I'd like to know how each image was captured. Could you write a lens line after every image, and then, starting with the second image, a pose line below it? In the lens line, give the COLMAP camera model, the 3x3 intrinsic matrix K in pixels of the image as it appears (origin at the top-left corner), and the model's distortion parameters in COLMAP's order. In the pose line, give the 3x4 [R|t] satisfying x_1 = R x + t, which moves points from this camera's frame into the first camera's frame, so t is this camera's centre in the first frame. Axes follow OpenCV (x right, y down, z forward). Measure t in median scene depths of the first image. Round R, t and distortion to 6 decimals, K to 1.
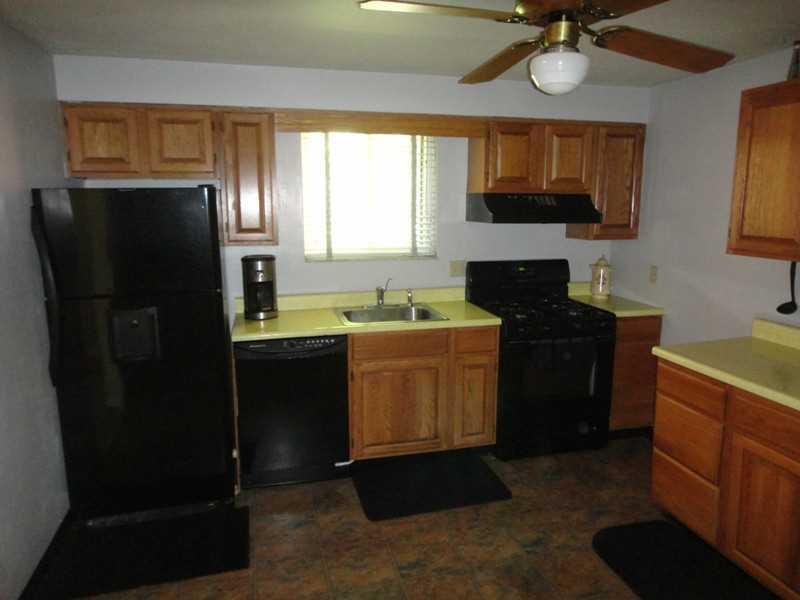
lens RADIAL K [[553.9, 0, 398.2], [0, 553.9, 298.5], [0, 0, 1]] dist [0.002292, -0.001079]
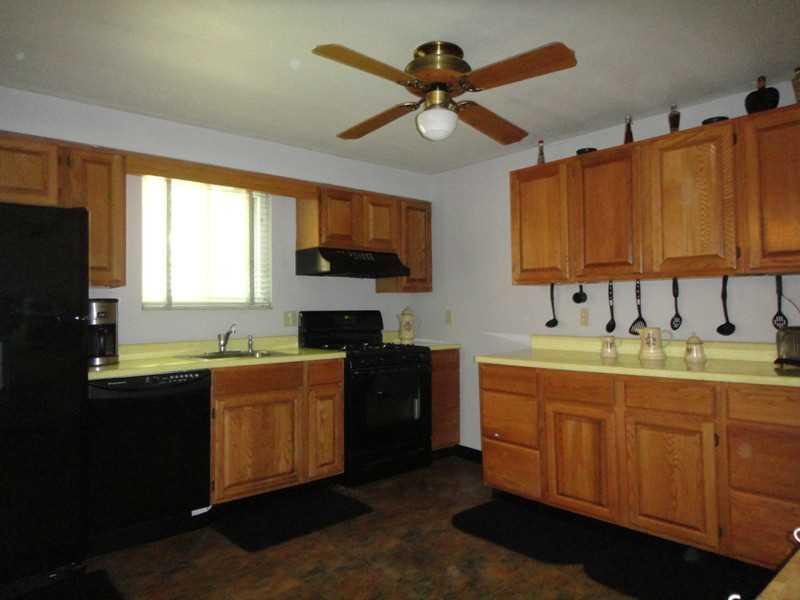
lens RADIAL K [[553.9, 0, 394.4], [0, 553.9, 298.7], [0, 0, 1]] dist [0.002292, -0.001079]
pose [[0.894270, -0.000061, 0.447529, -0.231583], [0.088874, 0.980107, -0.177459, 0.140623], [-0.438615, 0.198470, 0.876485, -0.051093]]
